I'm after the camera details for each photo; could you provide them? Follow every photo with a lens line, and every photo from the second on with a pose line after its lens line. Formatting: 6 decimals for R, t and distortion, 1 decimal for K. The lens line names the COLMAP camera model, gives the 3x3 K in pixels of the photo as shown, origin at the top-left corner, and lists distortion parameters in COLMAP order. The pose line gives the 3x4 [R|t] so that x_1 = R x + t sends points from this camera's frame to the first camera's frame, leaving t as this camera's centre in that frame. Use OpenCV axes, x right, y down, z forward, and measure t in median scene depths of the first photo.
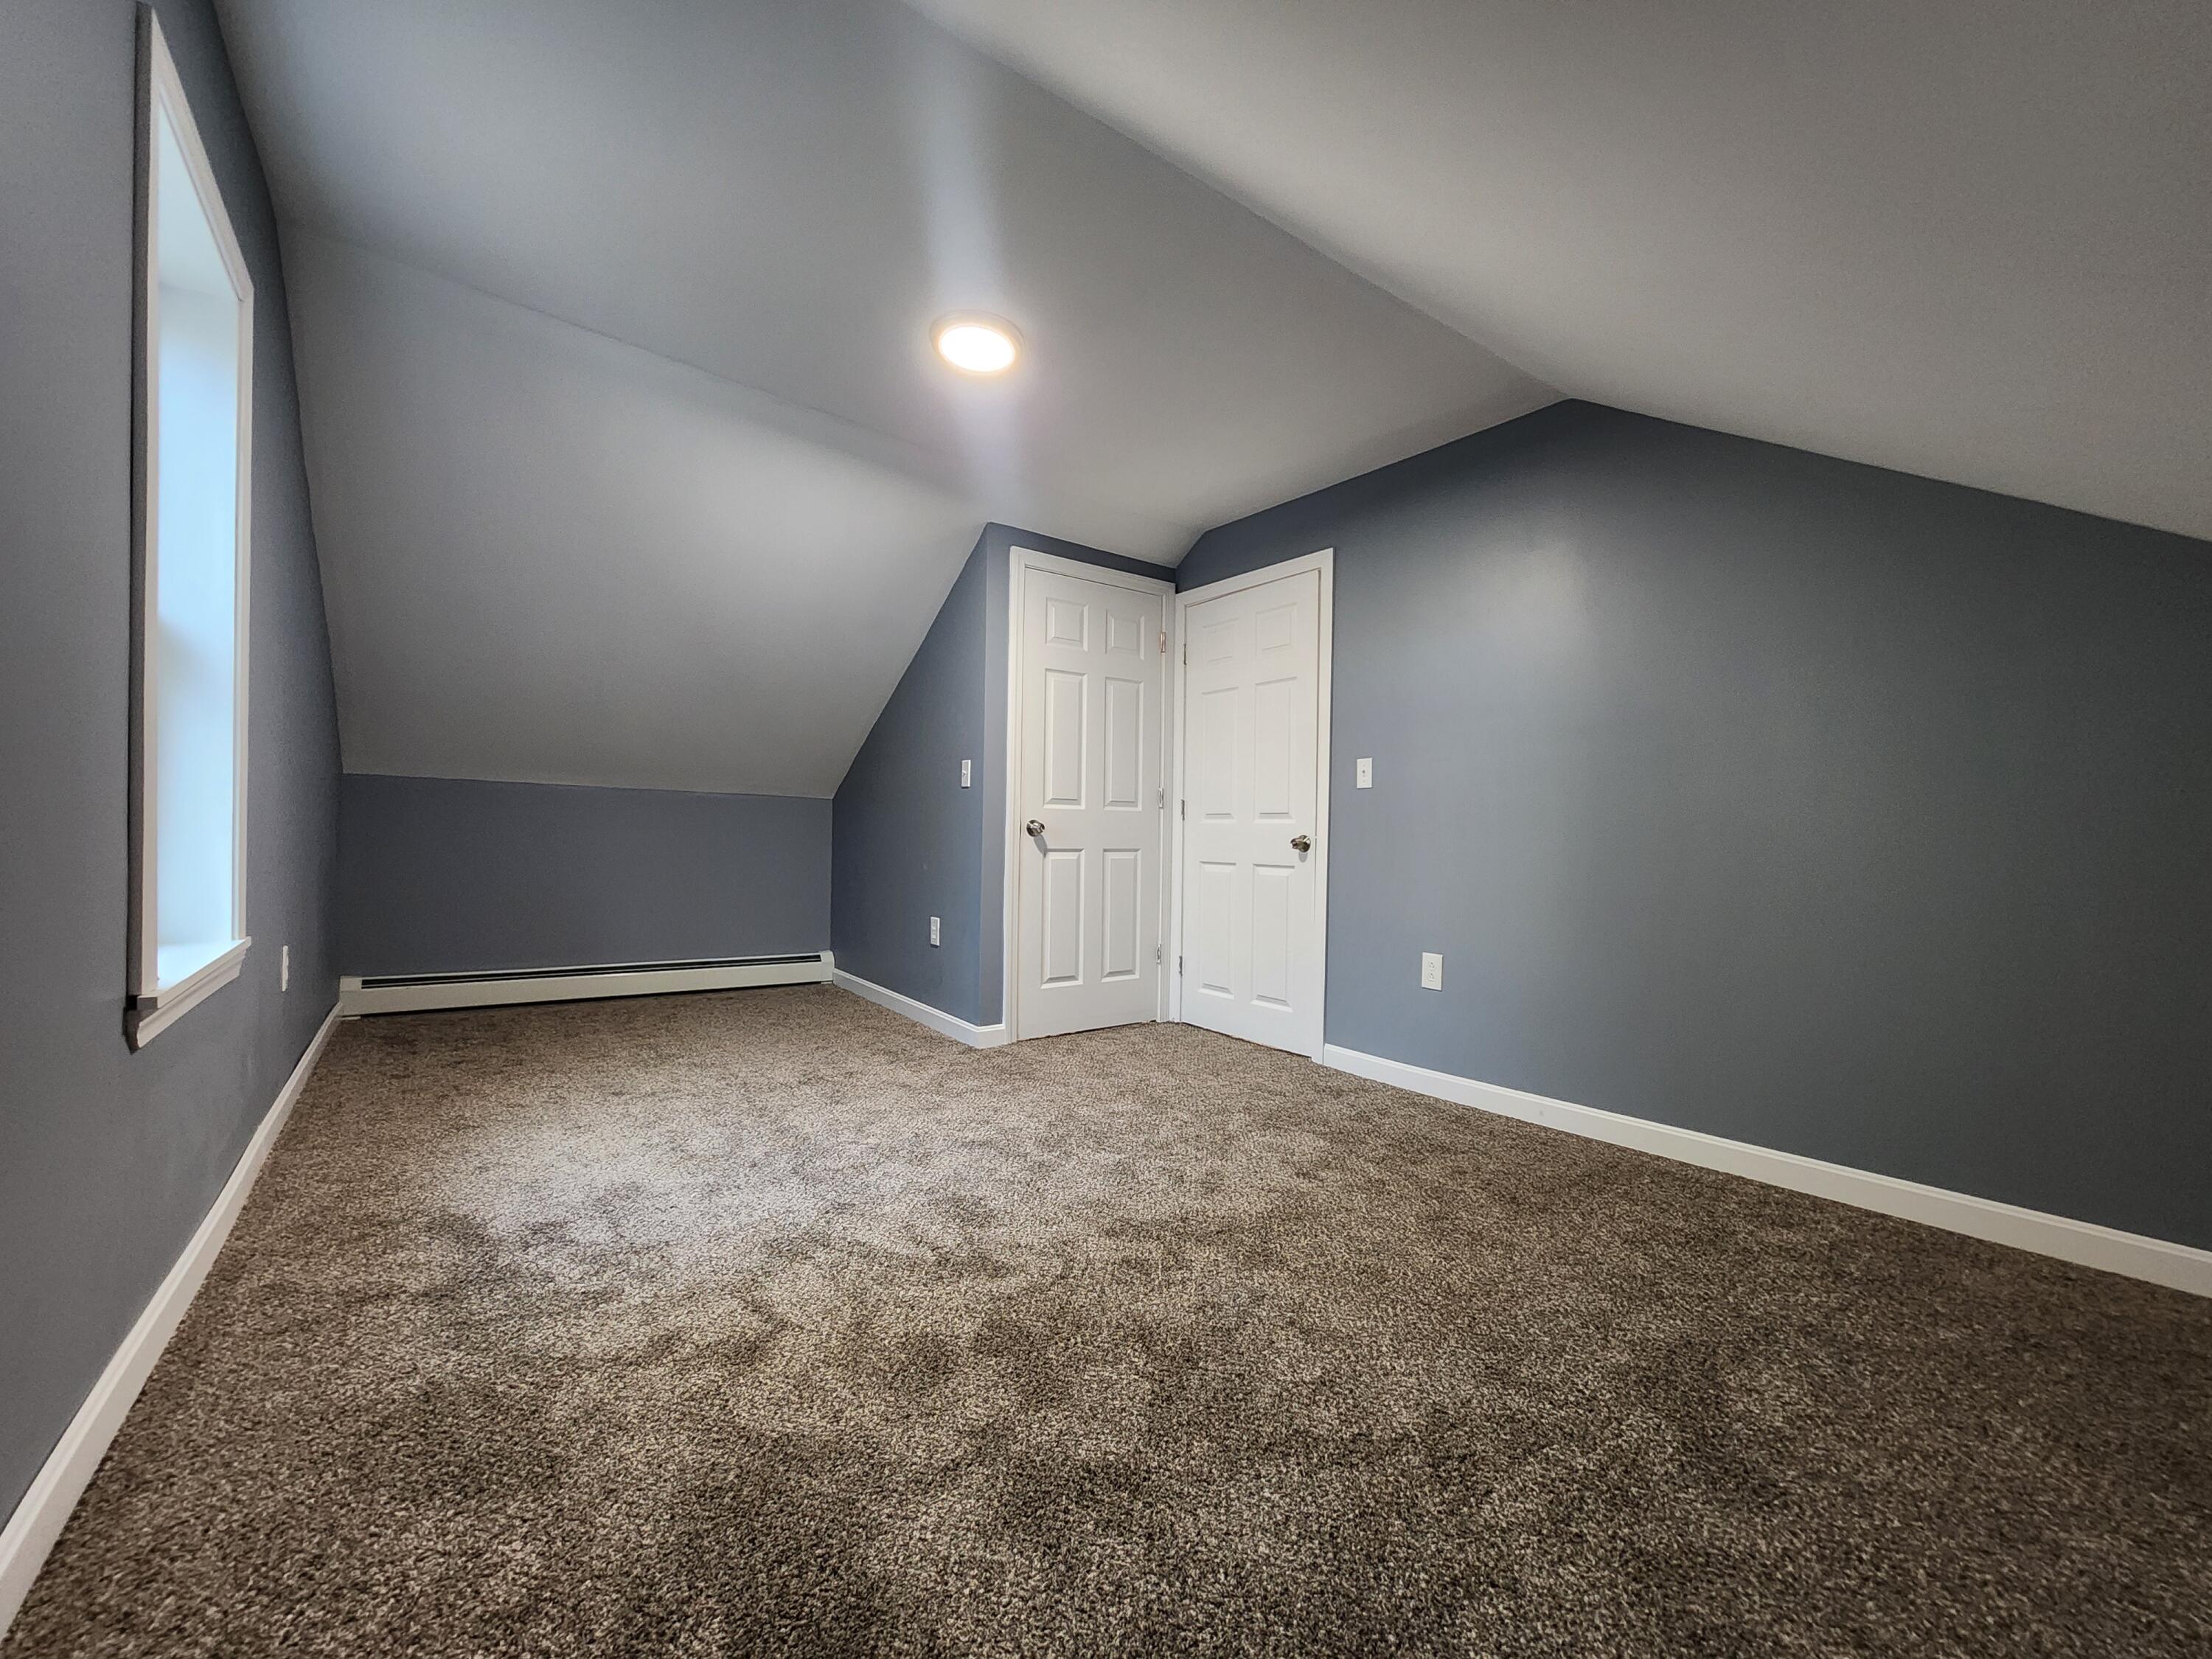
lens RADIAL K [[905.2, 0, 1108.3], [0, 905.2, 832.9], [0, 0, 1]] dist [0.001304, 0.000195]
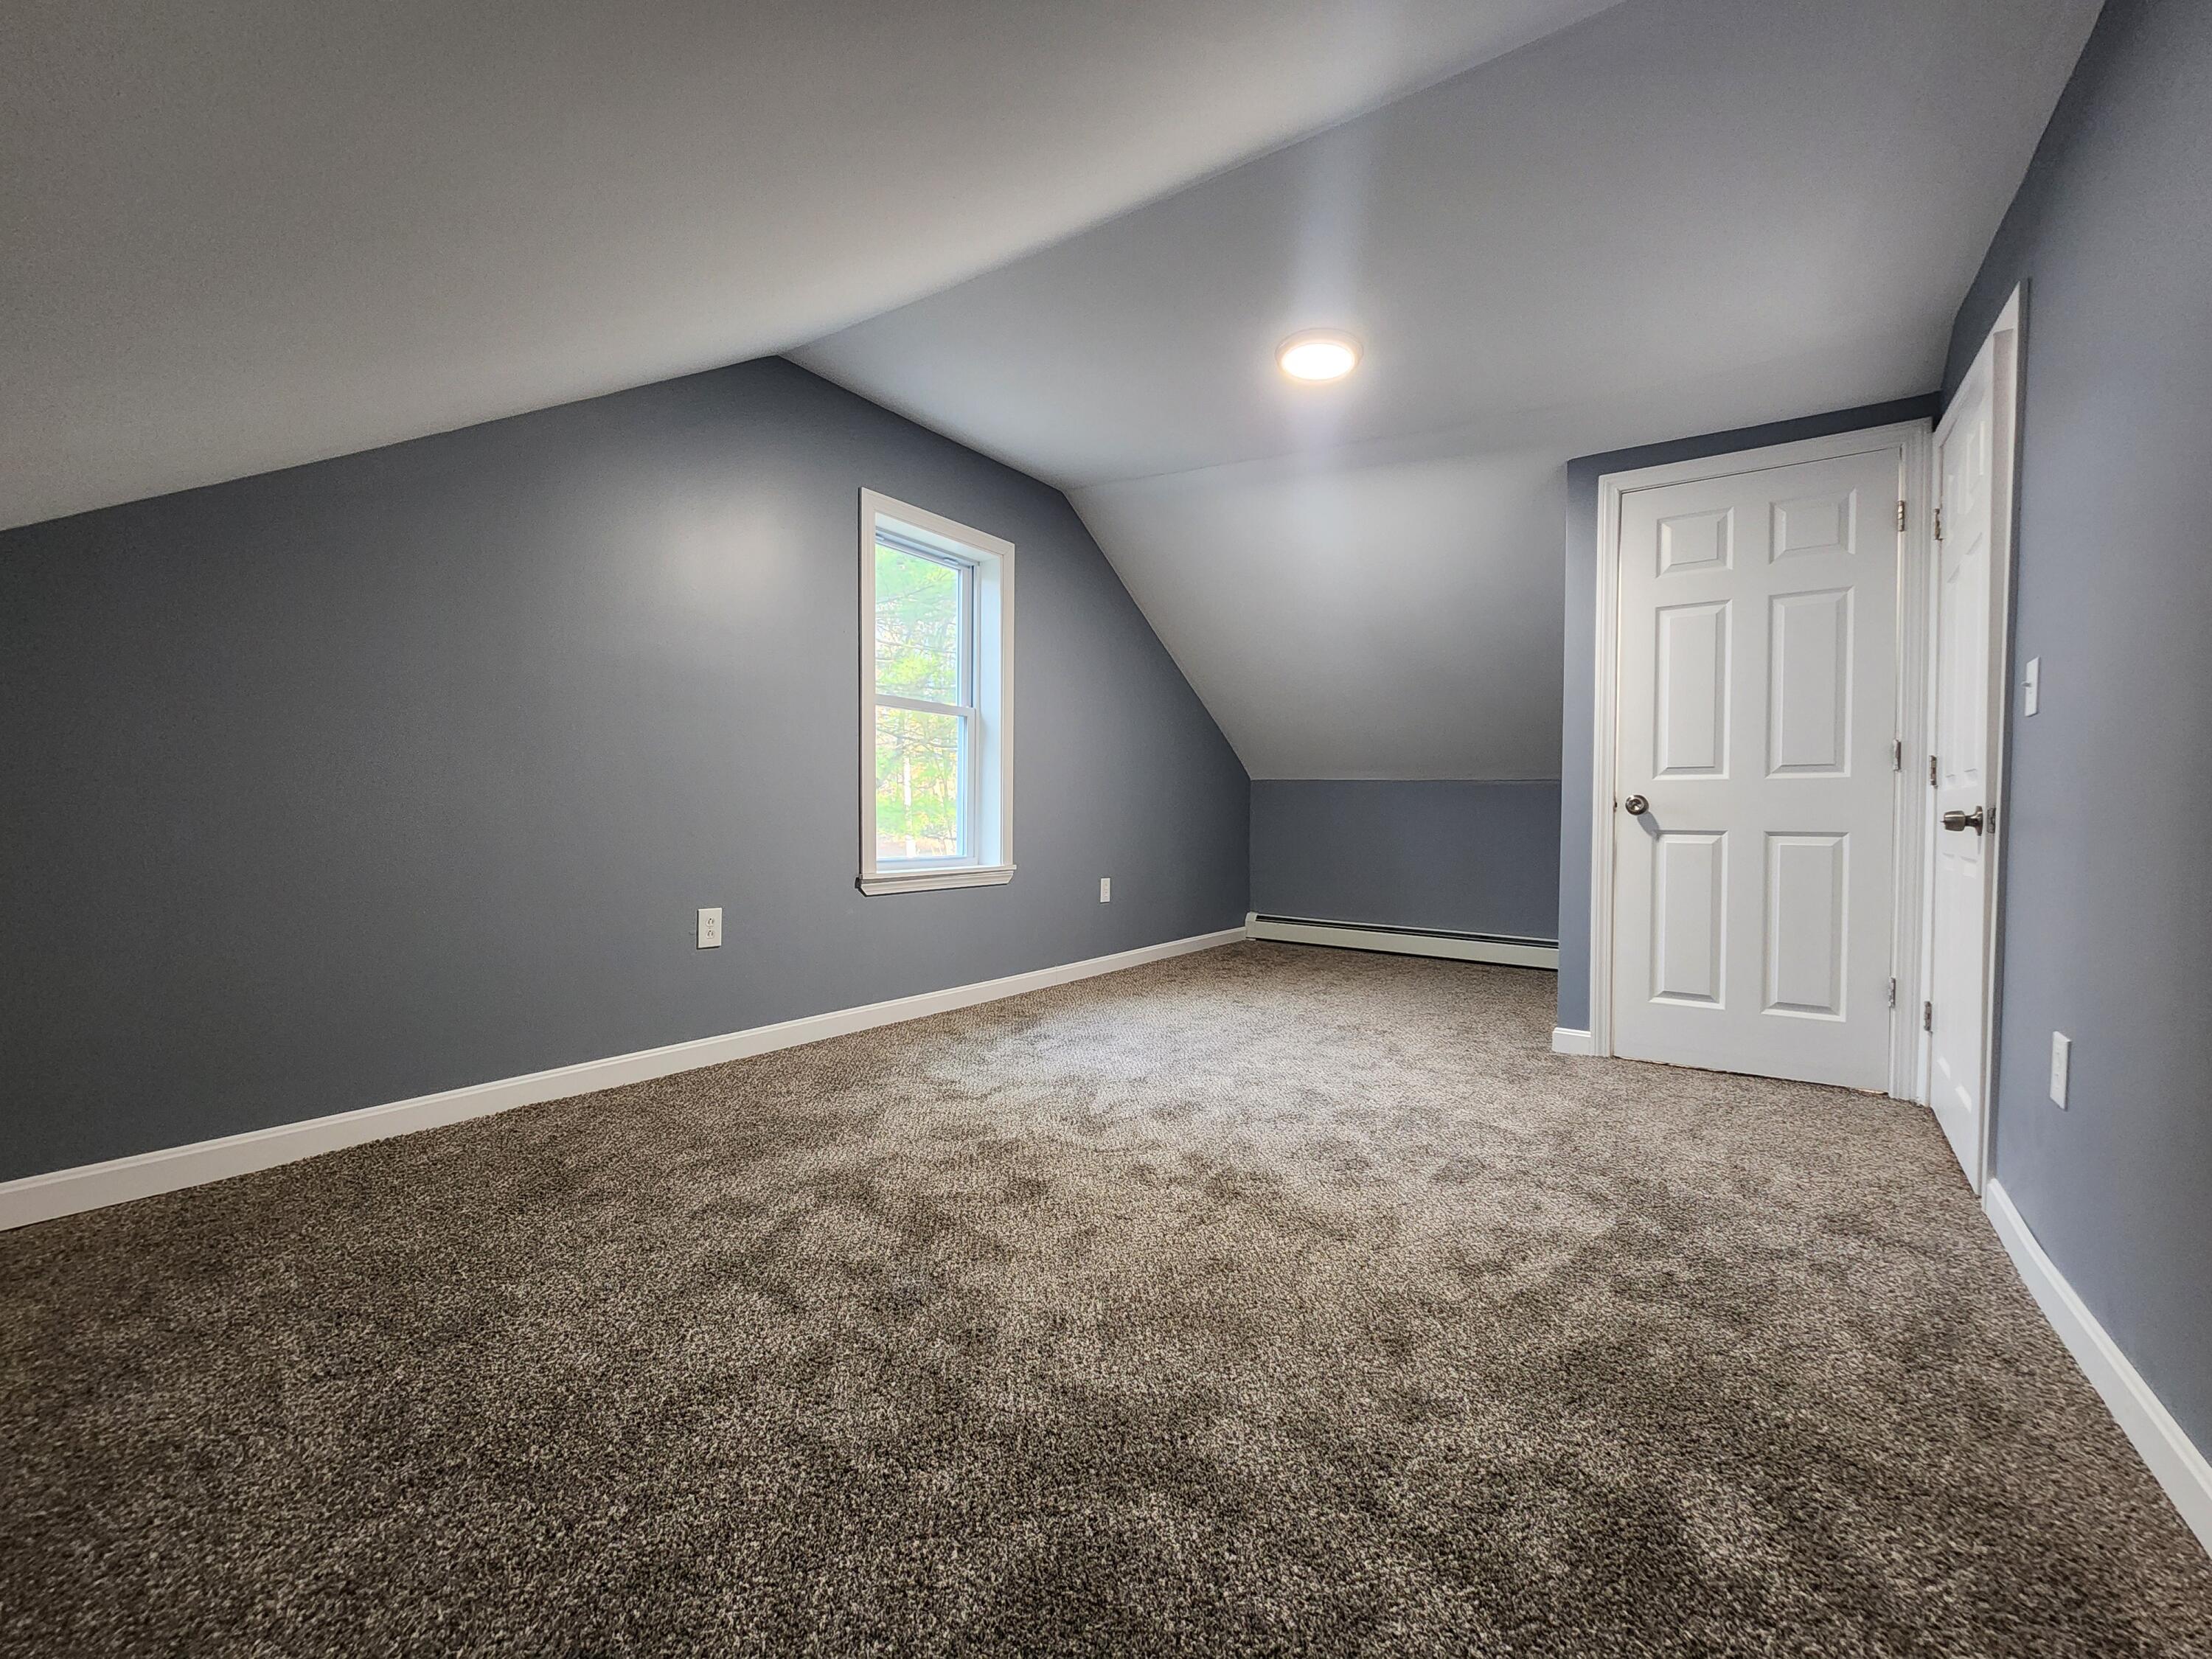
lens RADIAL K [[902.7, 0, 1115.4], [0, 902.7, 828.5], [0, 0, 1]] dist [0.000071, 0.000147]
pose [[0.335489, 0.001647, -0.942043, 0.803117], [-0.002483, 0.999997, 0.000864, 0.025061], [0.942041, 0.002050, 0.335492, 0.415312]]
